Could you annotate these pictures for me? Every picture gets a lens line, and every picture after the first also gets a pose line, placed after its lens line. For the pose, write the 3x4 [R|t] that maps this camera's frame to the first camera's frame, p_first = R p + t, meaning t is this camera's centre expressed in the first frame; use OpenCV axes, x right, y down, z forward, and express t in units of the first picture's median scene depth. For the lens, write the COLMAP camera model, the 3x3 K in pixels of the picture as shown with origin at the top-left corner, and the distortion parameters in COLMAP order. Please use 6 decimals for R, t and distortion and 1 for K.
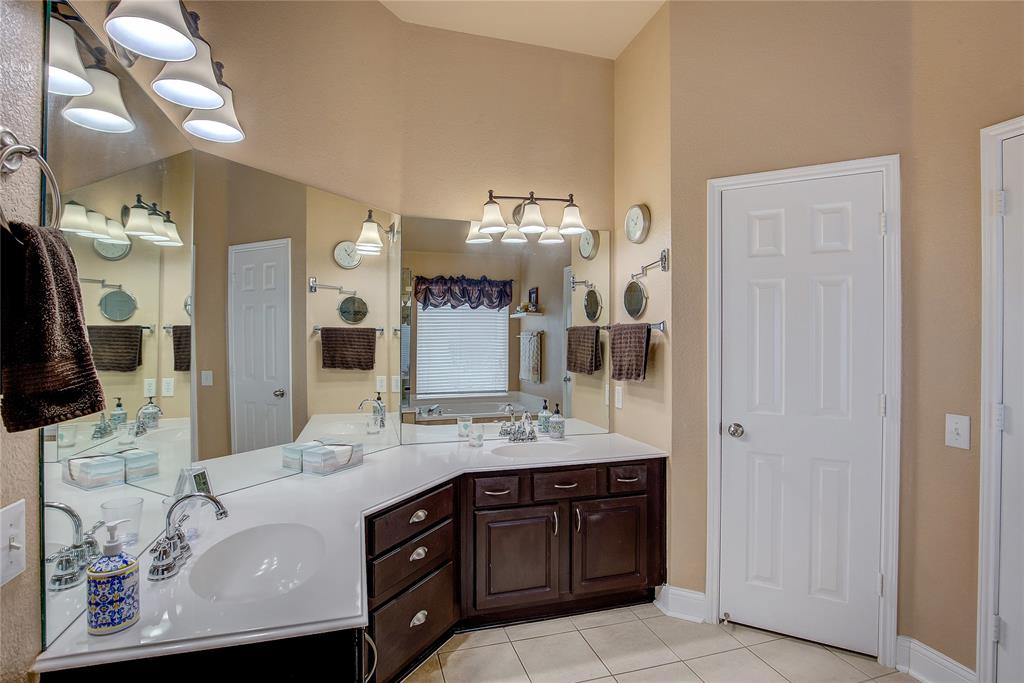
lens RADIAL K [[502.2, 0, 495.9], [0, 502.2, 335.4], [0, 0, 1]] dist [-0.015228, 0.000896]
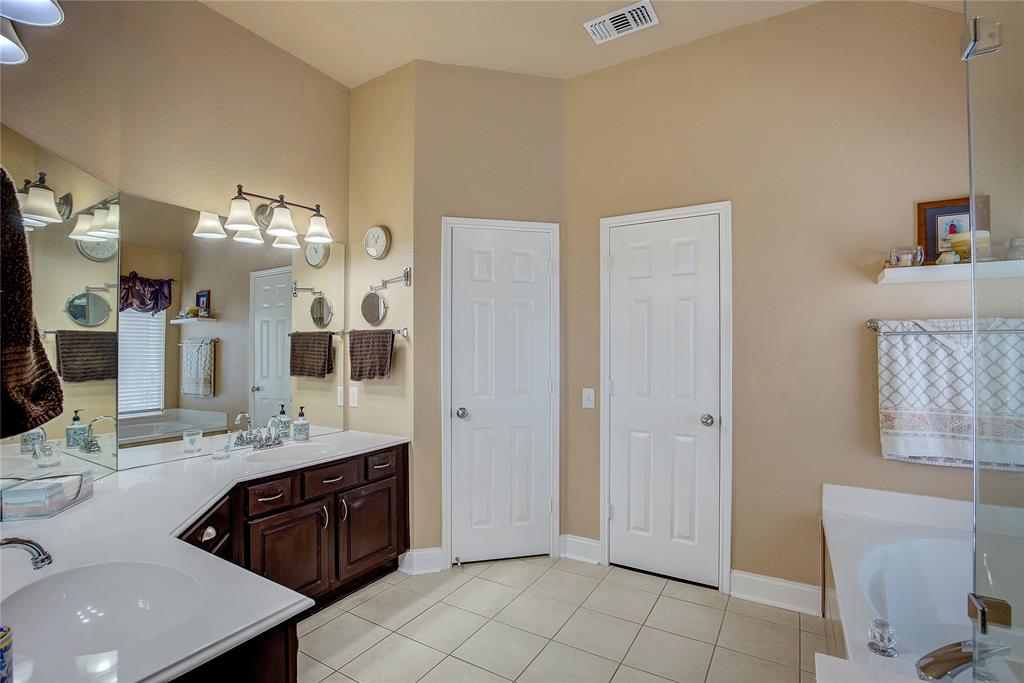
lens RADIAL K [[491.5, 0, 495.6], [0, 491.5, 340.9], [0, 0, 1]] dist [-0.002742, -0.000251]
pose [[0.745156, 0.009163, 0.666827, -0.289248], [0.000965, 0.999890, -0.014817, 0.020466], [-0.666889, 0.011685, 0.745065, -0.008800]]
